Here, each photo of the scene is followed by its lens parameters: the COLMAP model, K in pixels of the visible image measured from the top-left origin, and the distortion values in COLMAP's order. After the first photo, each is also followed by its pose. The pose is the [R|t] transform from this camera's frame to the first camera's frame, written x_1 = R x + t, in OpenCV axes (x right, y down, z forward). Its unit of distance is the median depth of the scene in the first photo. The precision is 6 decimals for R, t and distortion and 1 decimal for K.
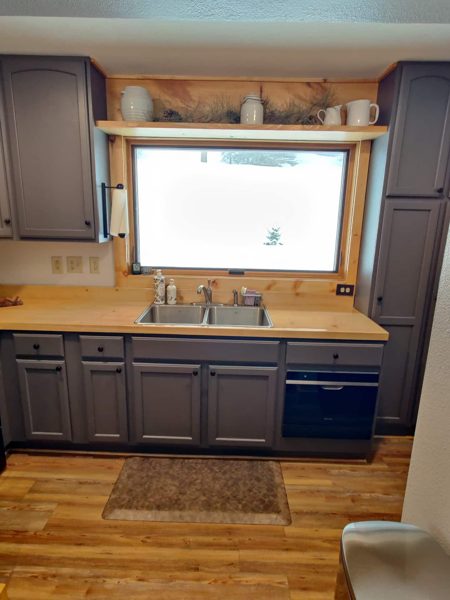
lens RADIAL K [[346.3, 0, 223.5], [0, 346.3, 299.4], [0, 0, 1]] dist [-0.006060, 0.000700]
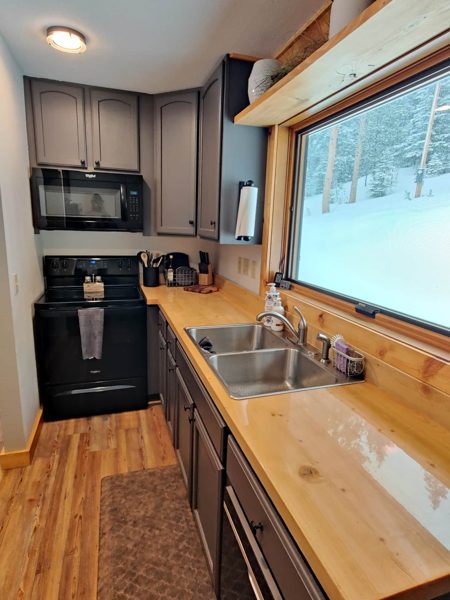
lens RADIAL K [[346.3, 0, 223.4], [0, 346.3, 301.9], [0, 0, 1]] dist [-0.006060, 0.000700]
pose [[0.320684, 0.195172, -0.926860, 0.682119], [-0.238598, 0.963630, 0.120363, -0.148248], [0.916642, 0.182549, 0.355589, 0.816575]]
